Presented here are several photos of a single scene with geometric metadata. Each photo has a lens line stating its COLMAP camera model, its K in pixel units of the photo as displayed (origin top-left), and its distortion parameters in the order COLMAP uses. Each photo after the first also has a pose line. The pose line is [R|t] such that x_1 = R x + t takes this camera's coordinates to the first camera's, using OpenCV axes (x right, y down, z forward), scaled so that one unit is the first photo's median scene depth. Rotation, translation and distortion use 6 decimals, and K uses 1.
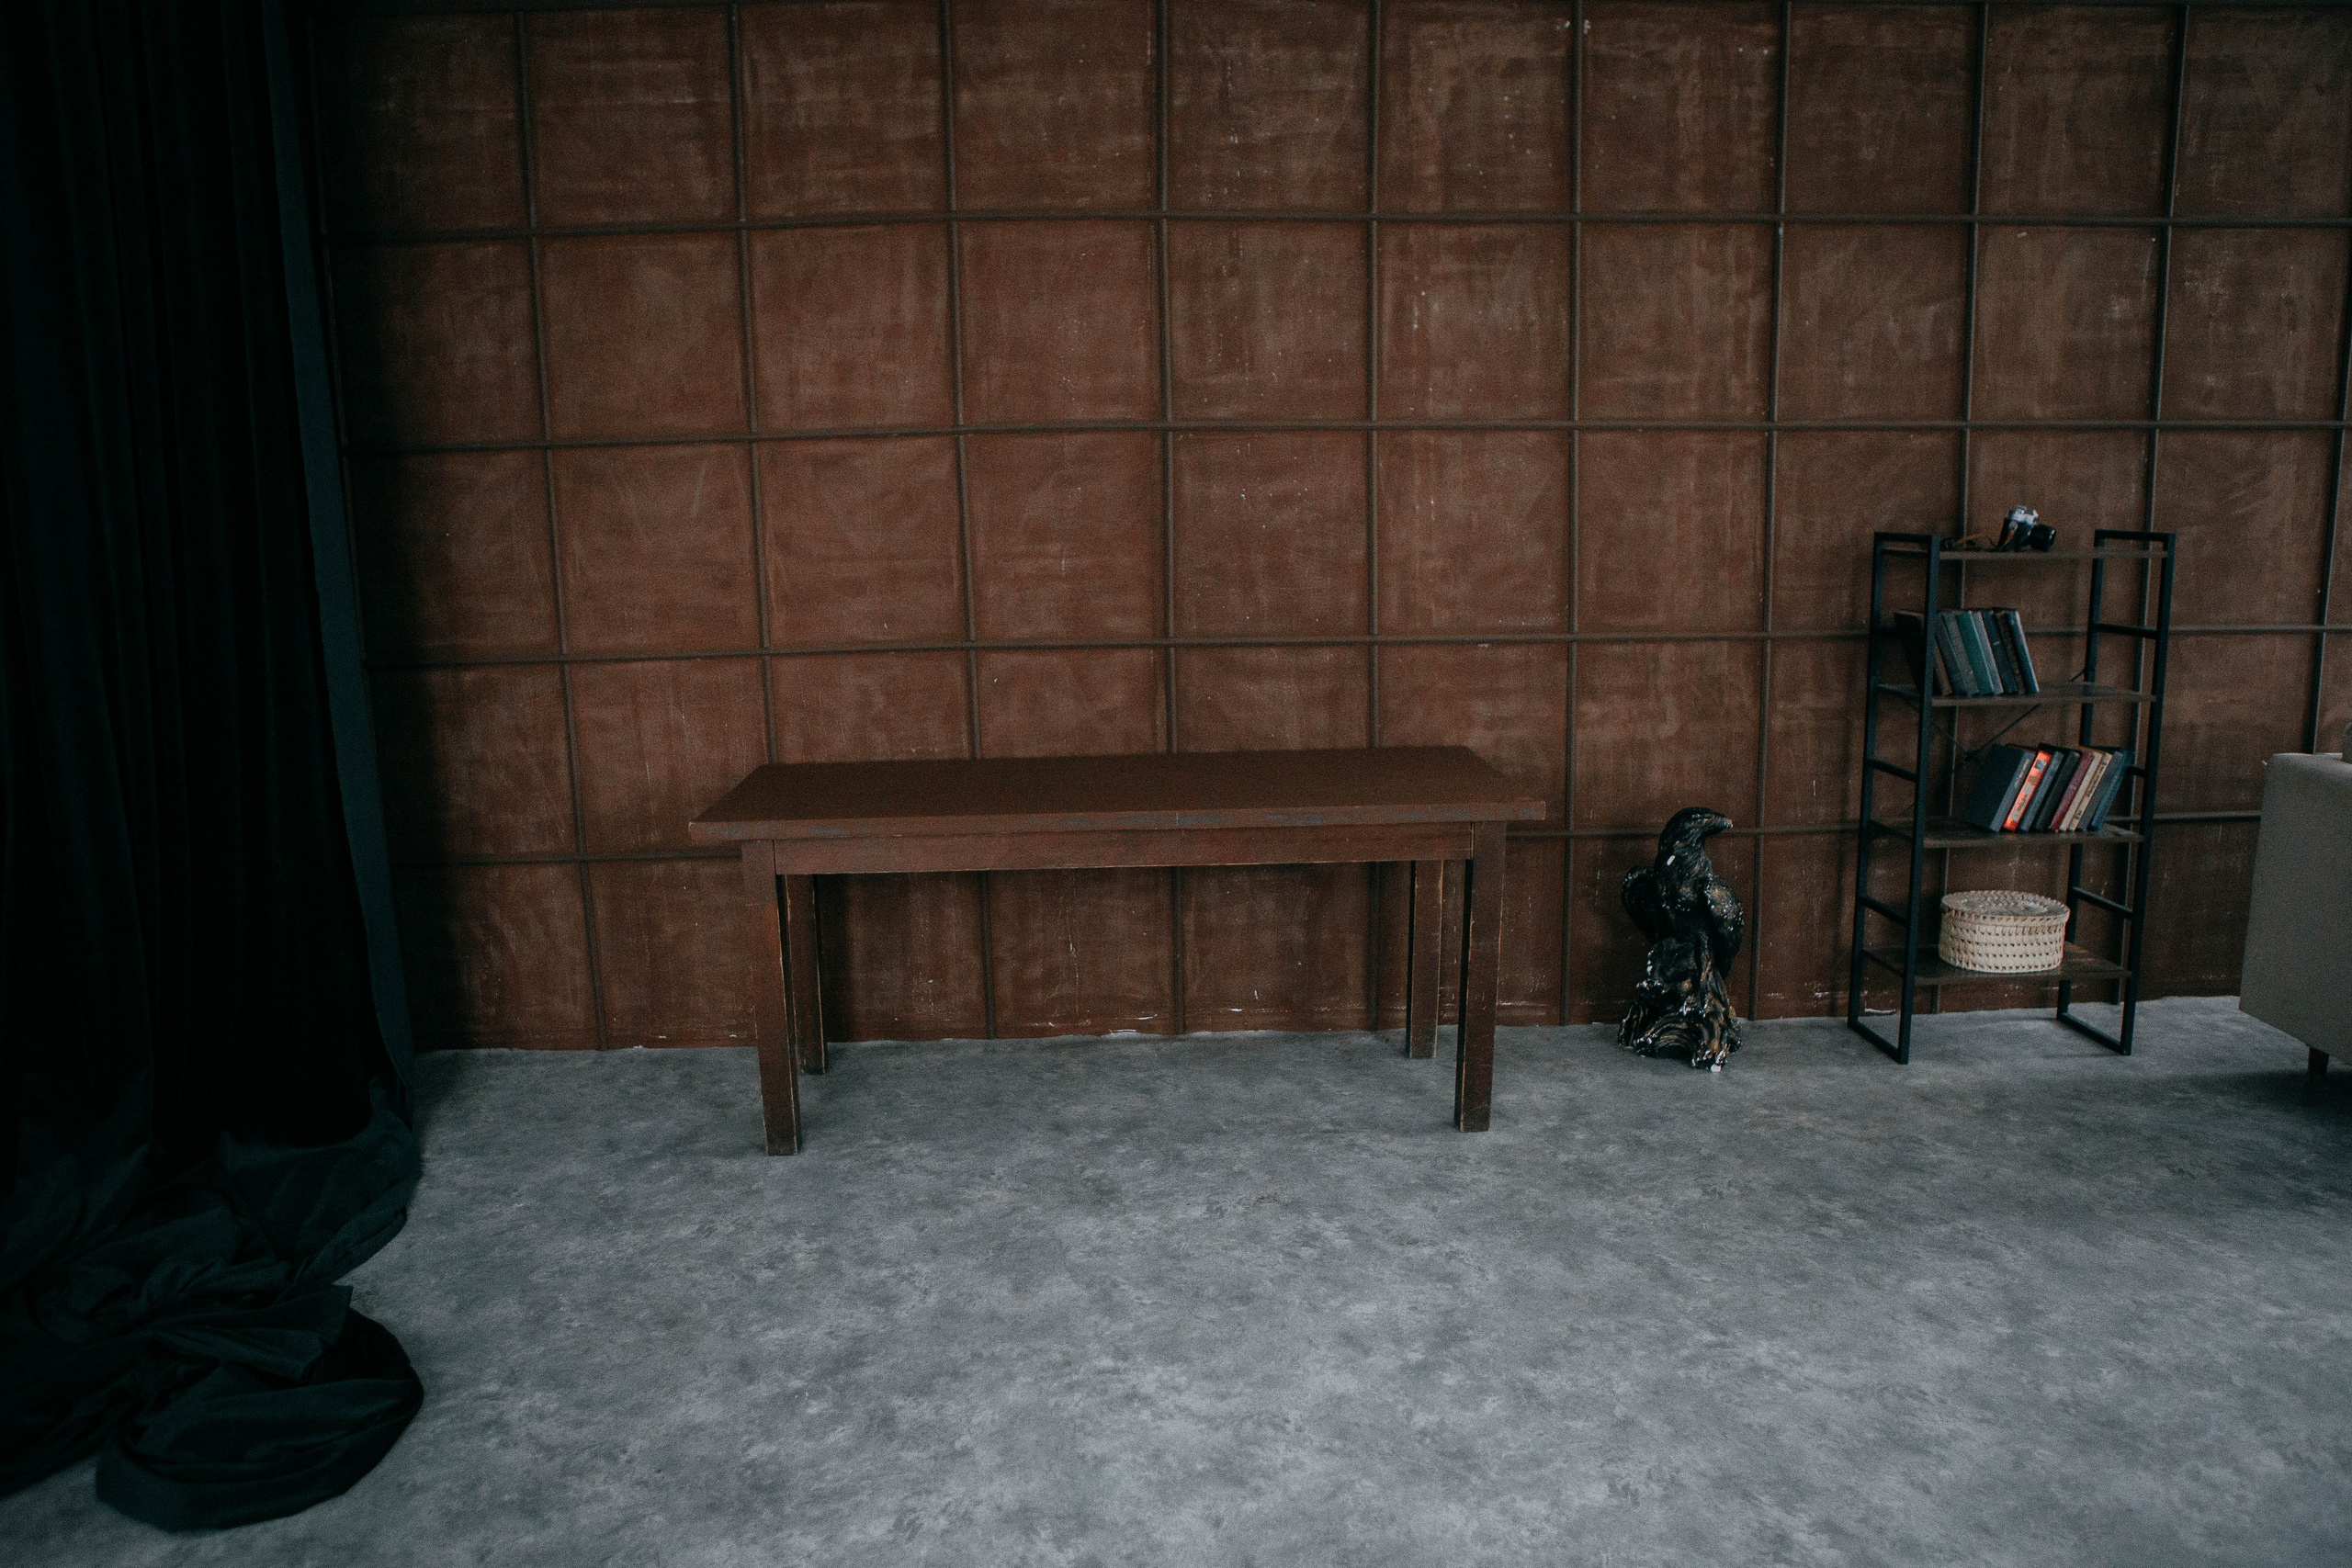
lens RADIAL K [[1677.8, 0, 1163.6], [0, 1677.8, 784.2], [0, 0, 1]] dist [-0.107916, 0.079586]
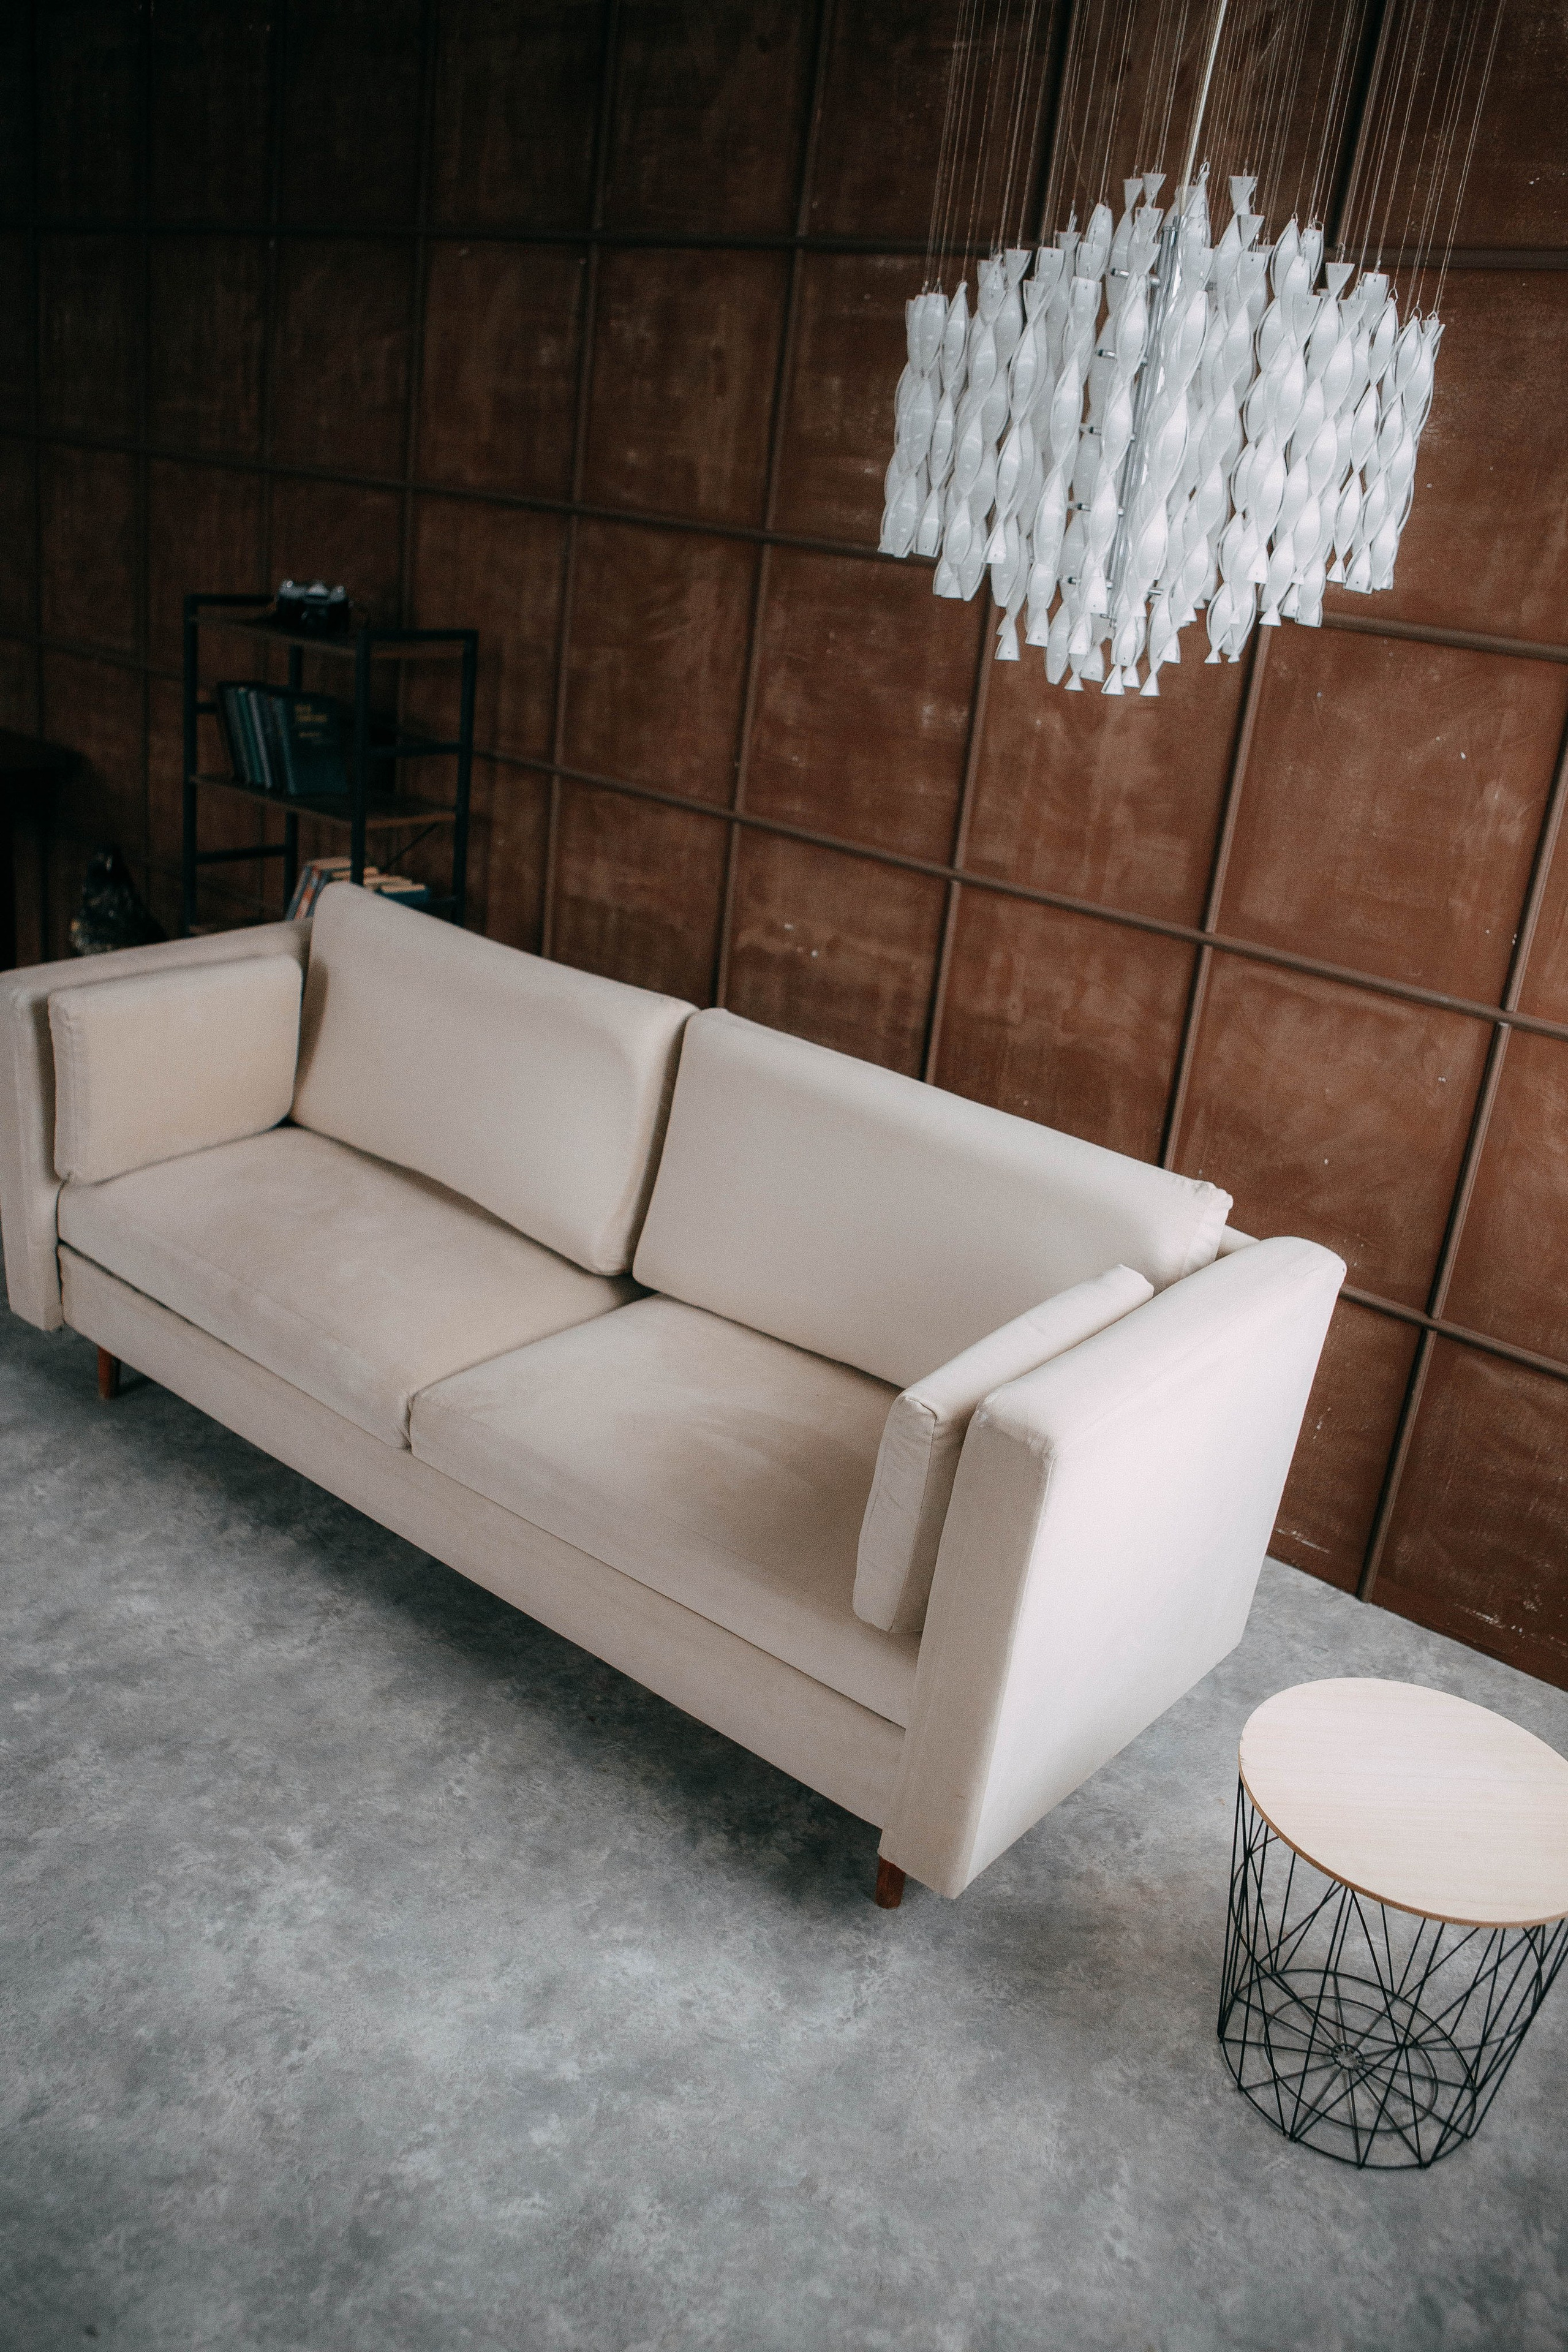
lens RADIAL K [[1871.3, 0, 798.8], [0, 1871.3, 1191.0], [0, 0, 1]] dist [-0.091333, 0.089365]
pose [[0.753265, 0.327928, -0.570136, 1.324363], [-0.231859, 0.943588, 0.236396, -0.147980], [0.615494, -0.045878, 0.786805, 0.352773]]
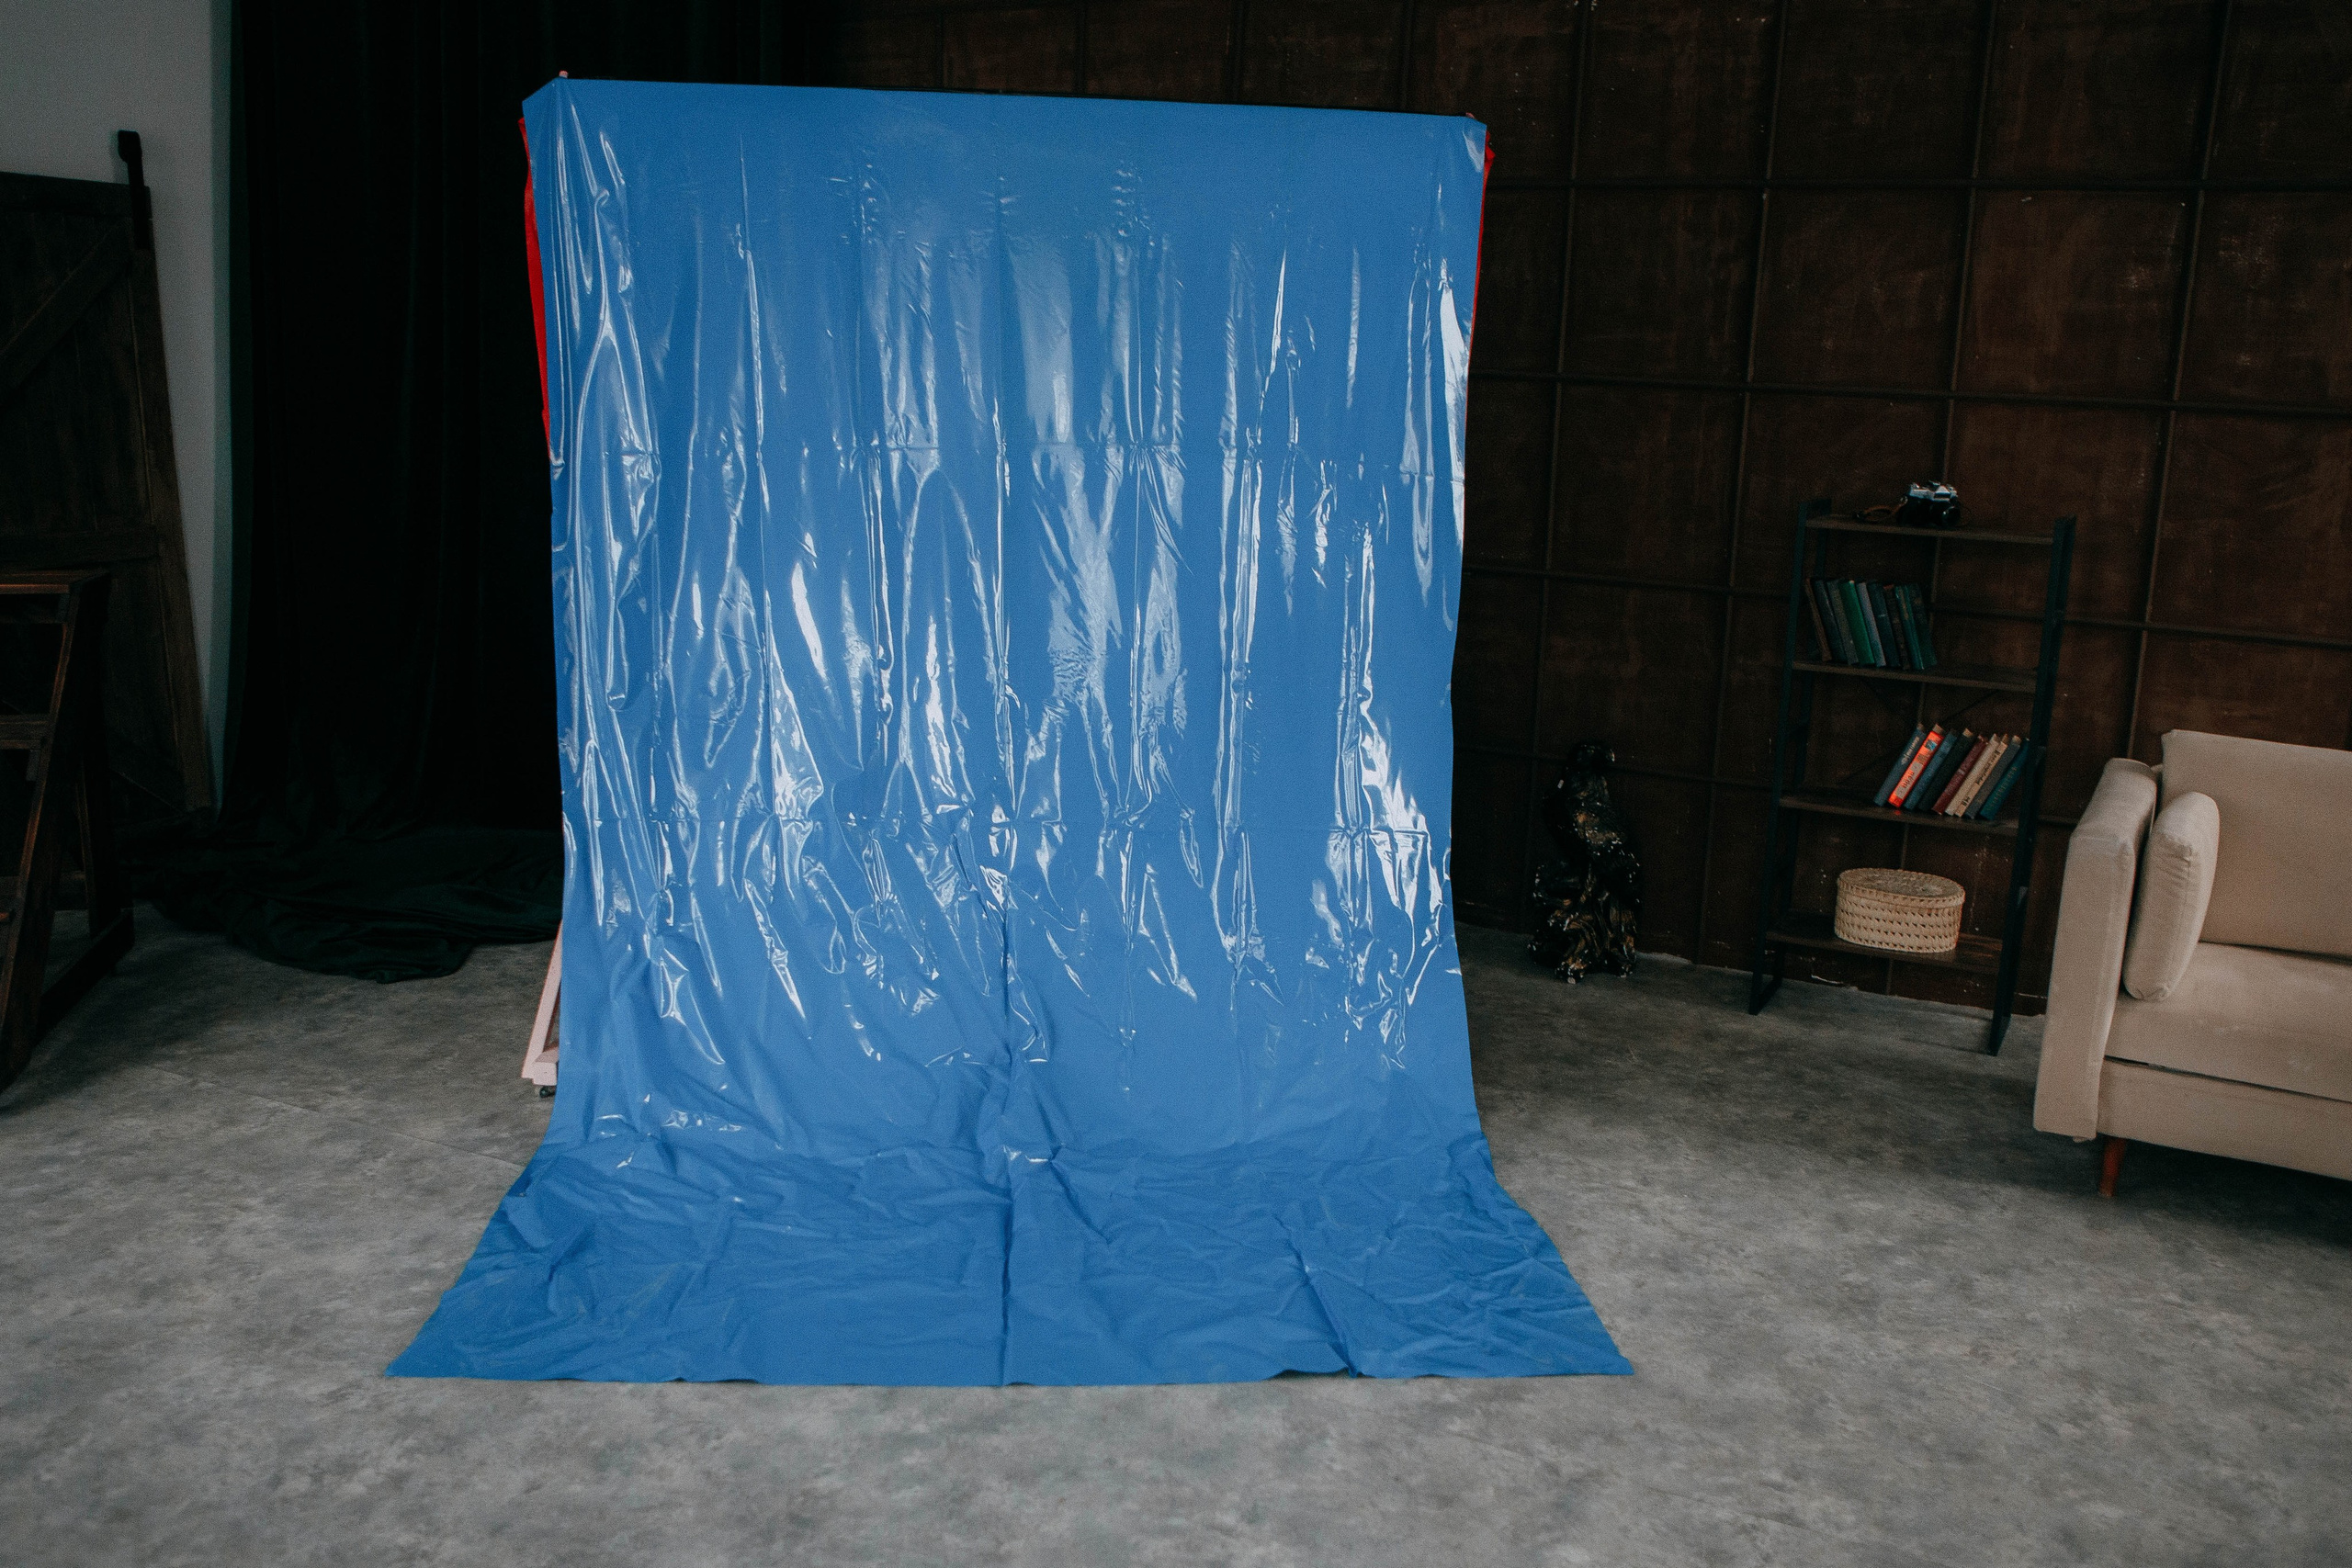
lens RADIAL K [[2069.0, 0, 1162.8], [0, 2069.0, 857.7], [0, 0, 1]] dist [-0.096793, 0.101356]
pose [[0.860956, 0.162097, -0.482161, 0.722591], [-0.132484, 0.986610, 0.095121, -0.000450], [0.491124, -0.018017, 0.870904, -0.298134]]
